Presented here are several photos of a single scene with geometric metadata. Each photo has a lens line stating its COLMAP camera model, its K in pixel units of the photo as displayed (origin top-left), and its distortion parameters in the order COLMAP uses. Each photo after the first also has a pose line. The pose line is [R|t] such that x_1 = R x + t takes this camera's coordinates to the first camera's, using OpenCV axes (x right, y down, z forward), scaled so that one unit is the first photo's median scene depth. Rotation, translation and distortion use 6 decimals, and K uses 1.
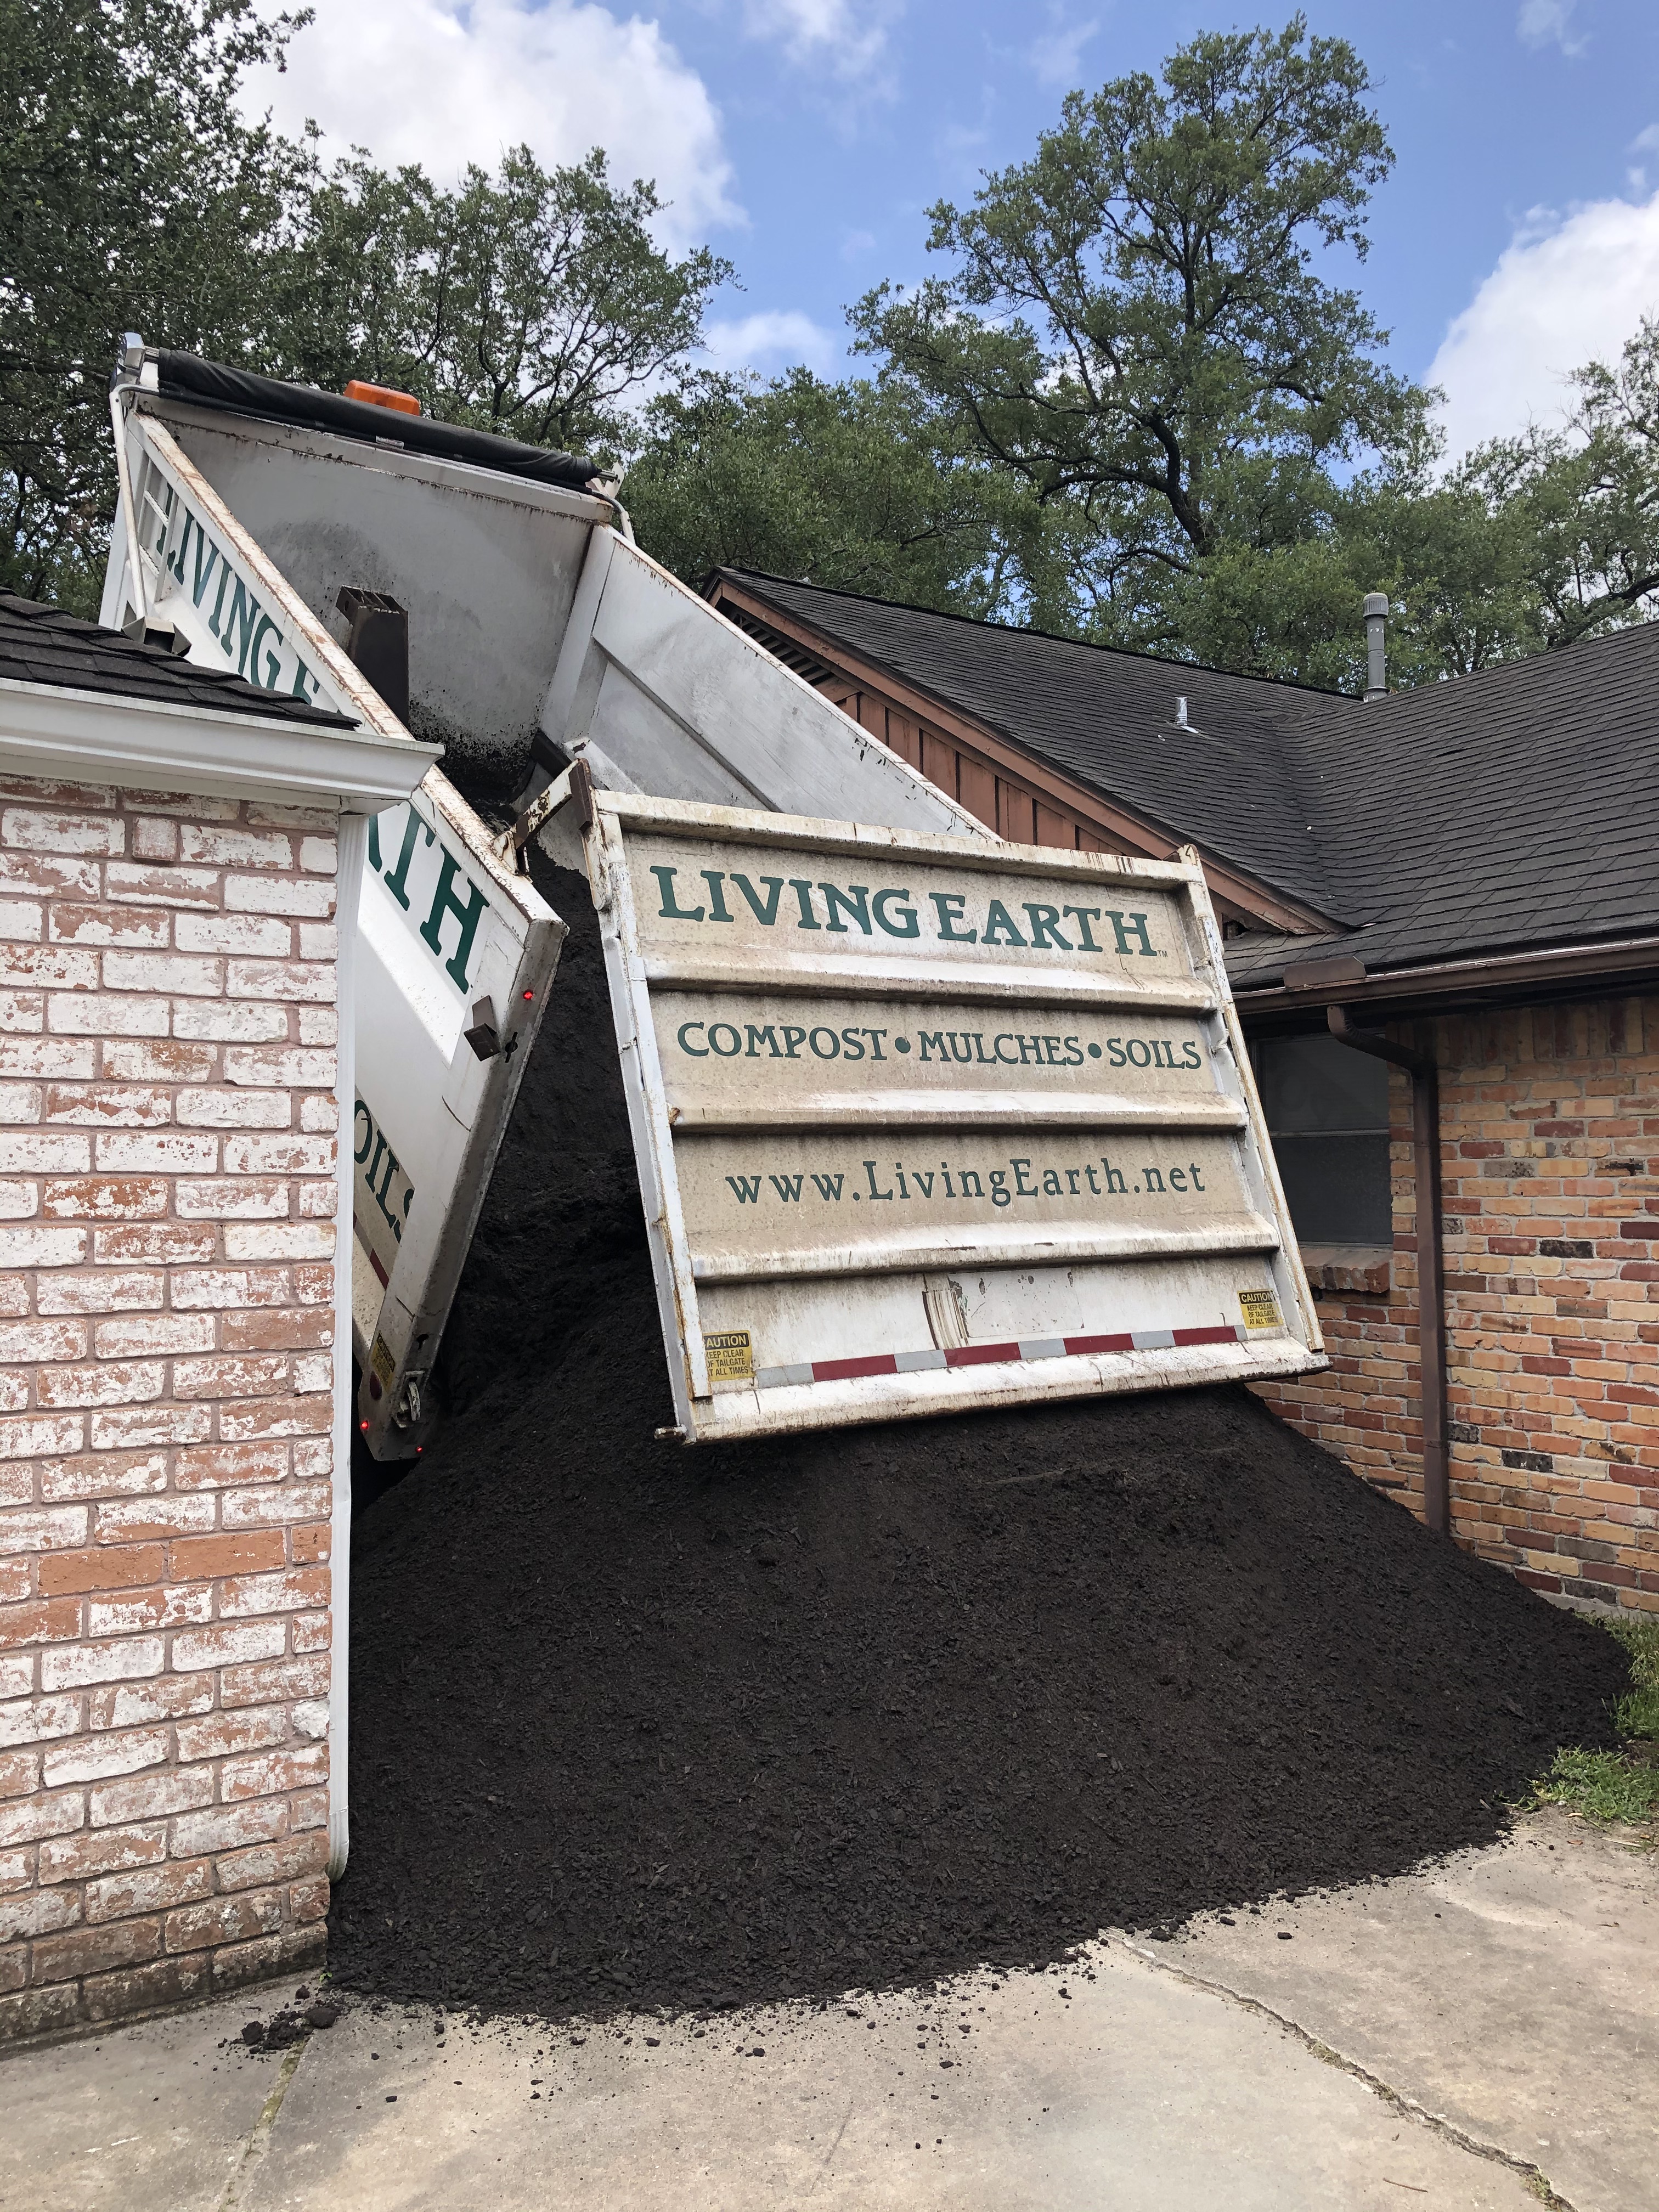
lens RADIAL K [[1794.6, 0, 836.9], [0, 1794.6, 1102.3], [0, 0, 1]] dist [-0.007103, 0.015395]
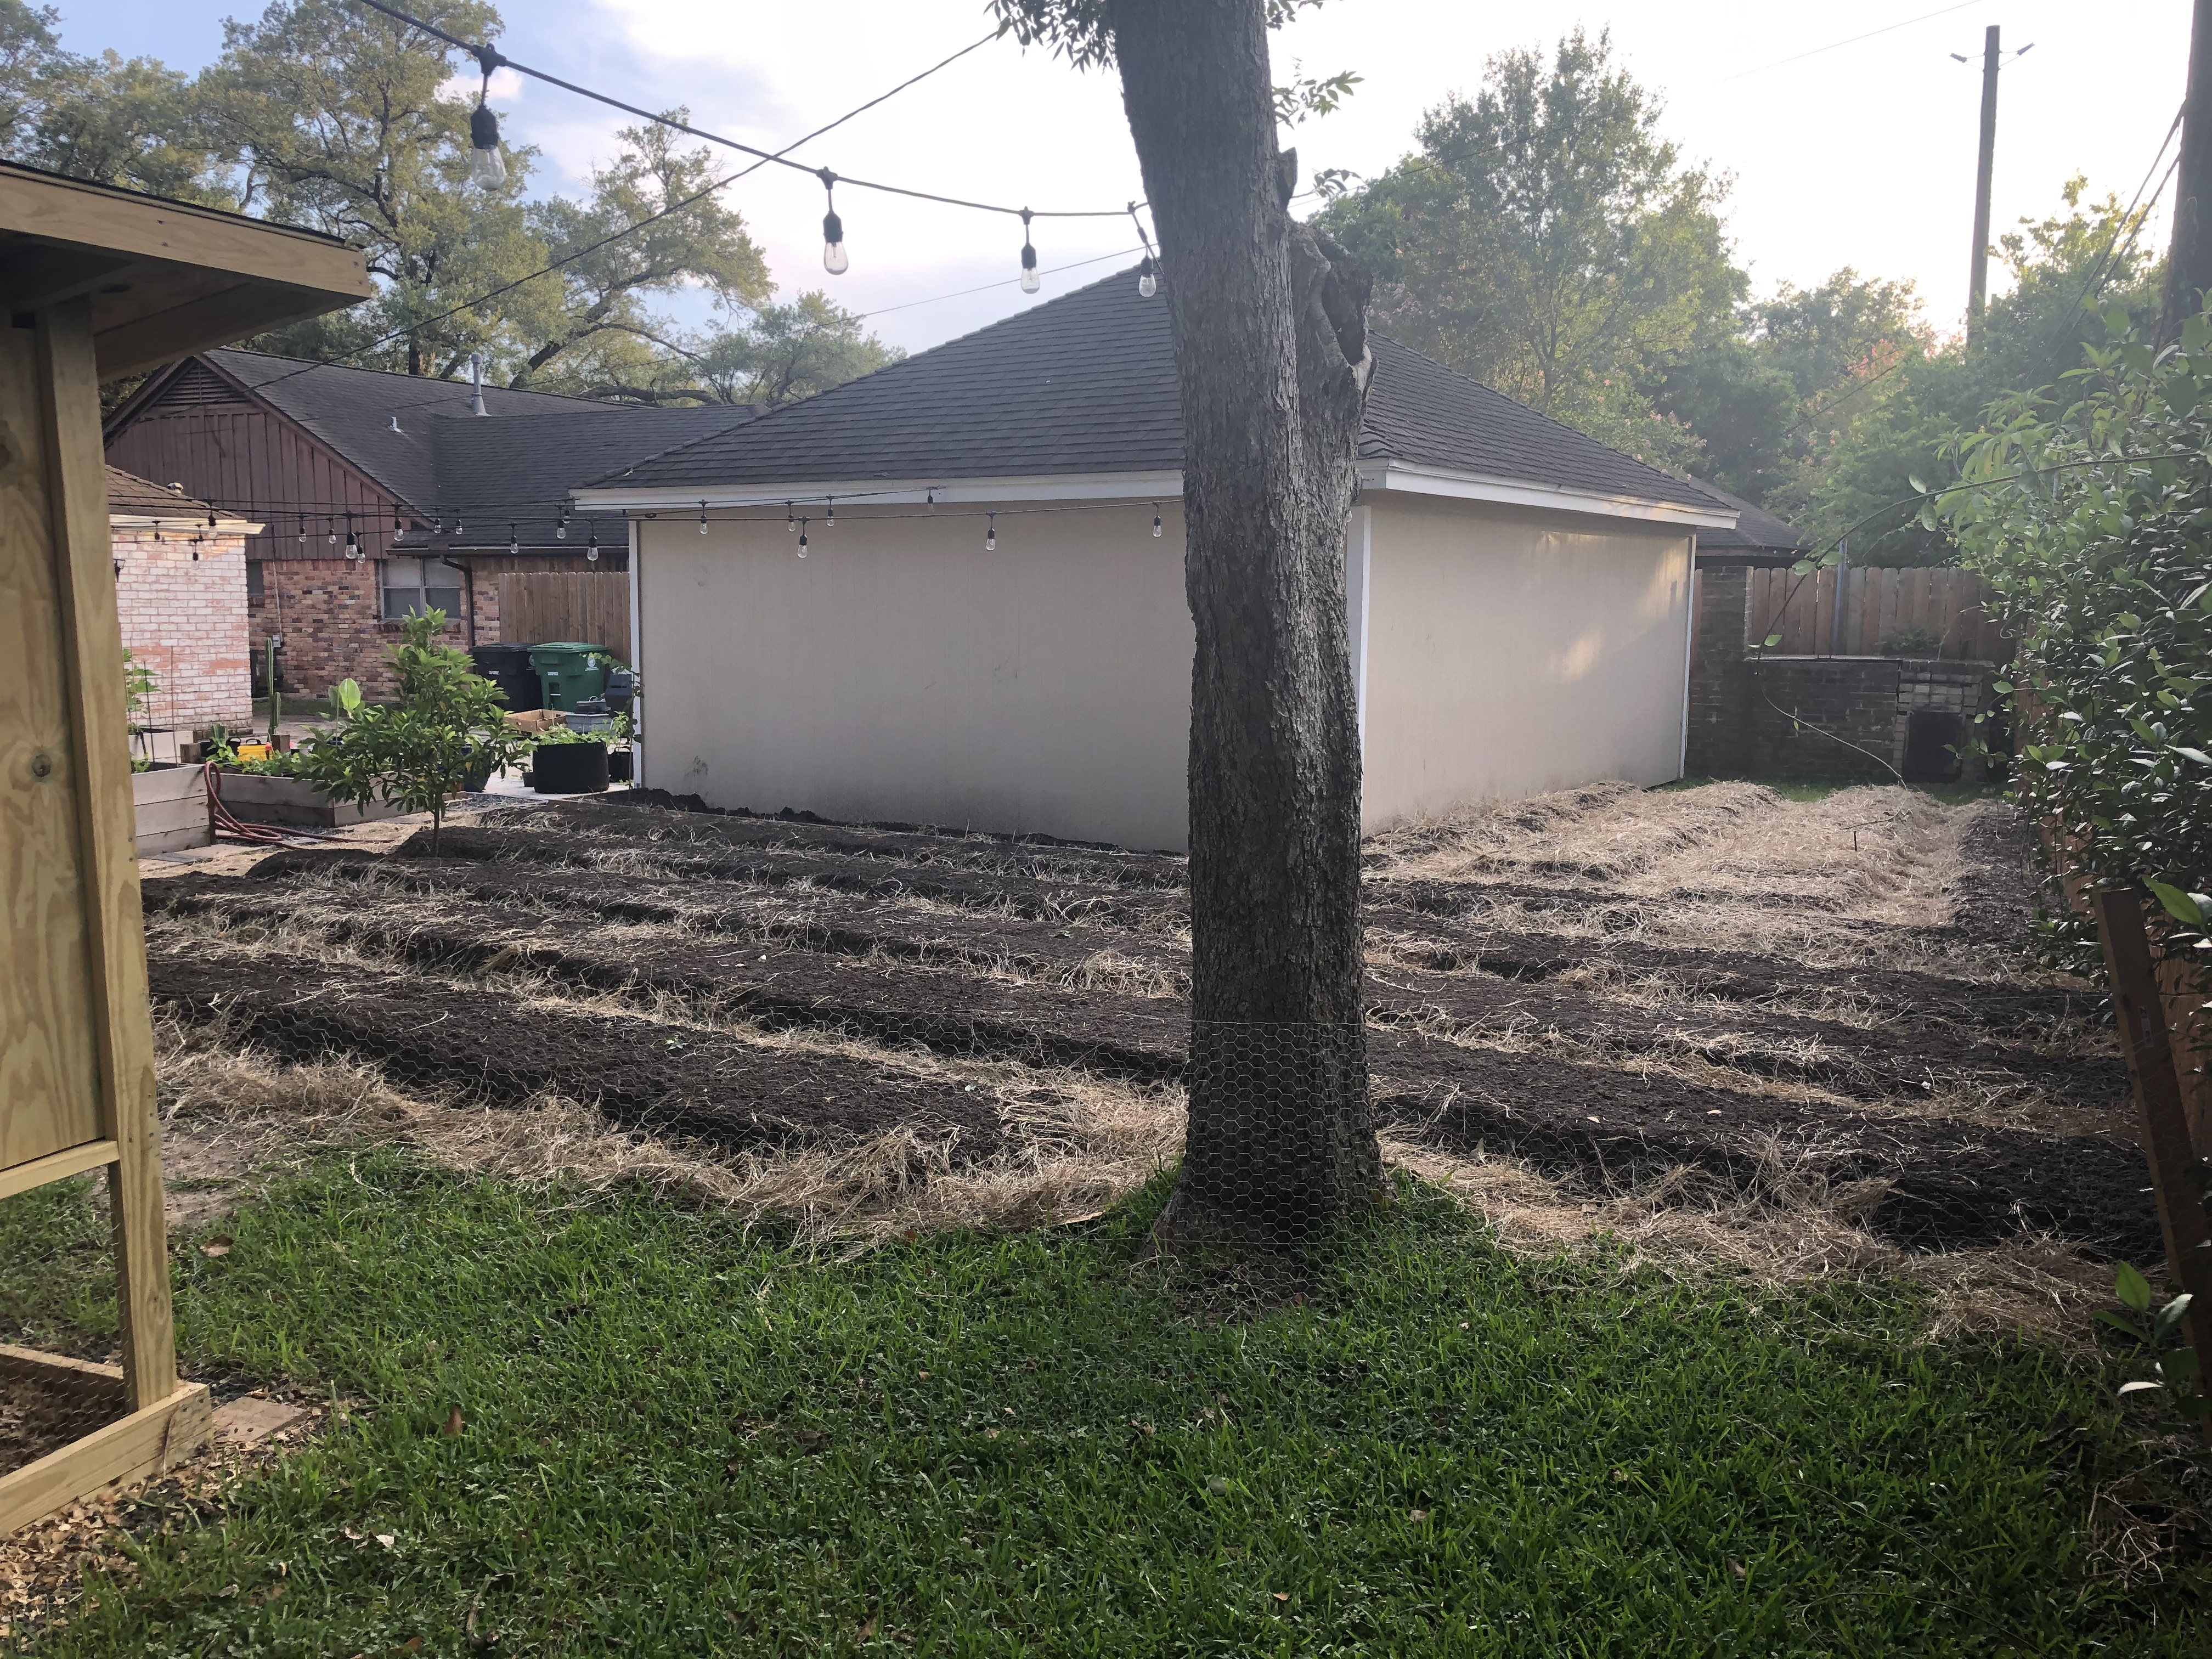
lens RADIAL K [[1794.6, 0, 1102.9], [0, 1794.6, 821.8], [0, 0, 1]] dist [-0.007103, 0.015395]
pose [[0.842499, -0.053724, 0.536013, -0.584490], [-0.039298, 0.986234, 0.160618, -0.154301], [-0.537263, -0.156385, 0.828790, -2.869712]]
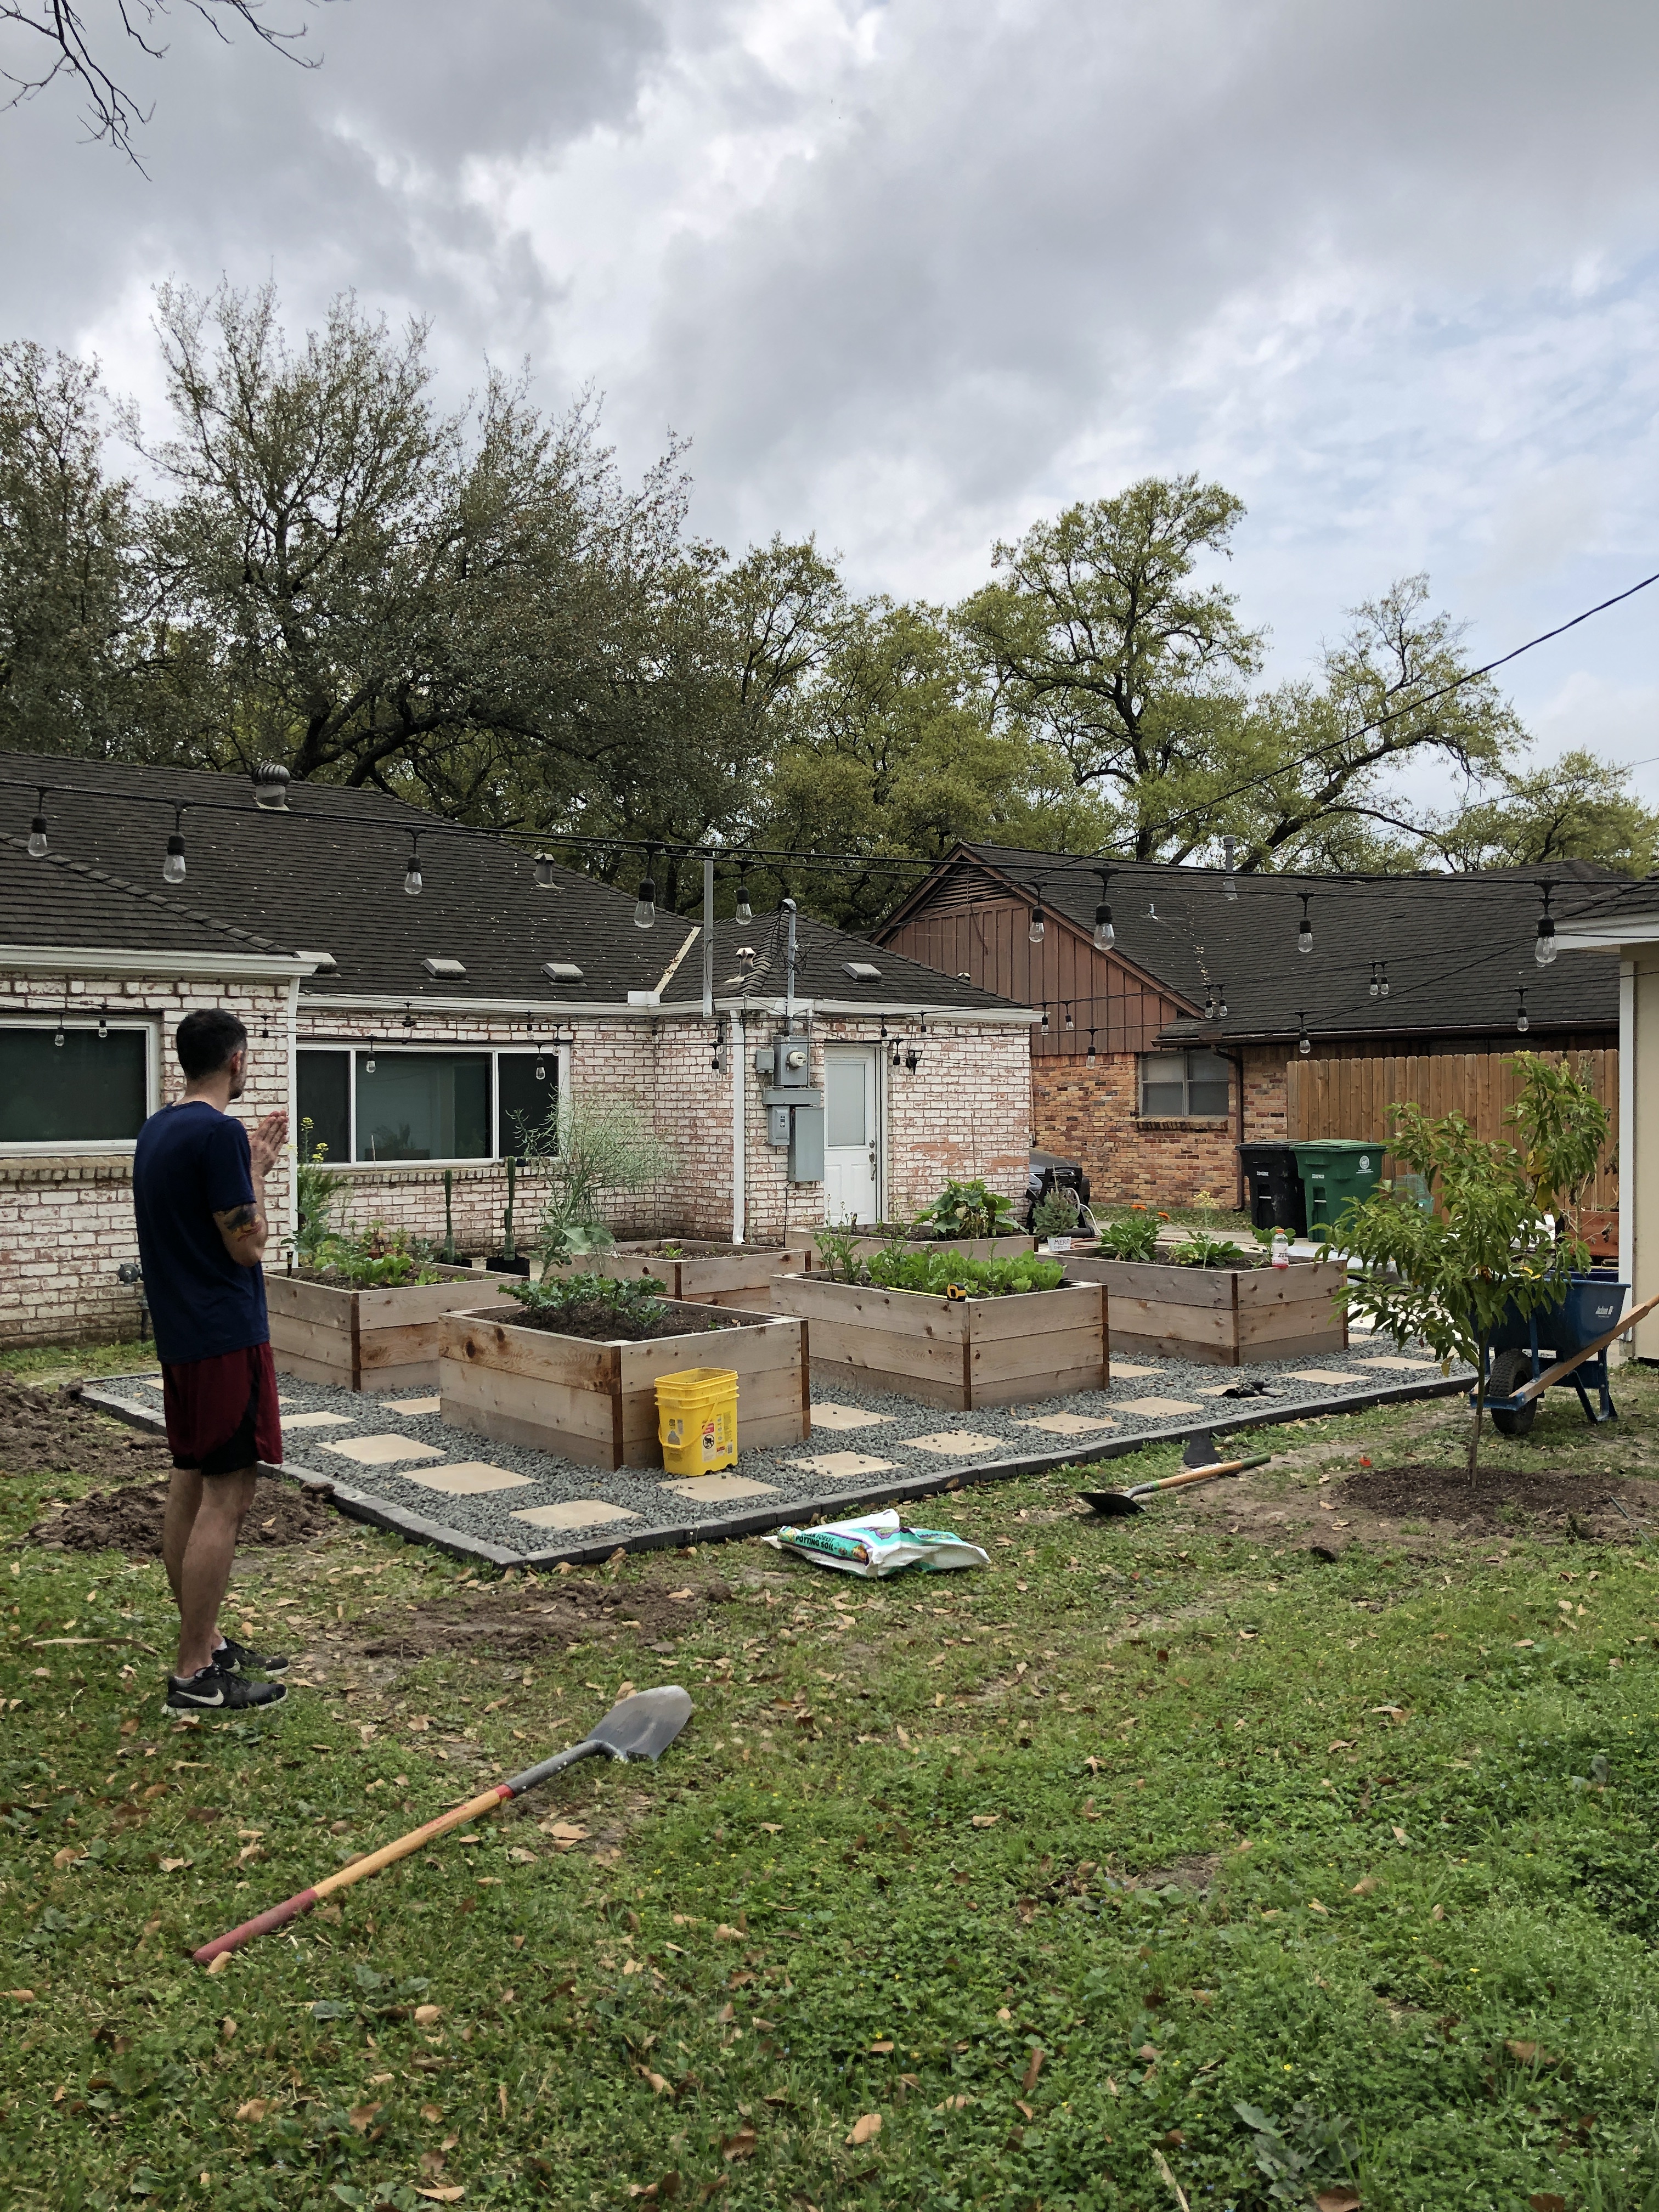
lens RADIAL K [[1794.6, 0, 813.3], [0, 1794.6, 1102.1], [0, 0, 1]] dist [-0.007103, 0.015395]
pose [[0.997888, 0.006089, 0.064672, -0.677015], [-0.009185, 0.998820, 0.047690, -0.095614], [-0.064305, -0.048184, 0.996766, -2.274788]]
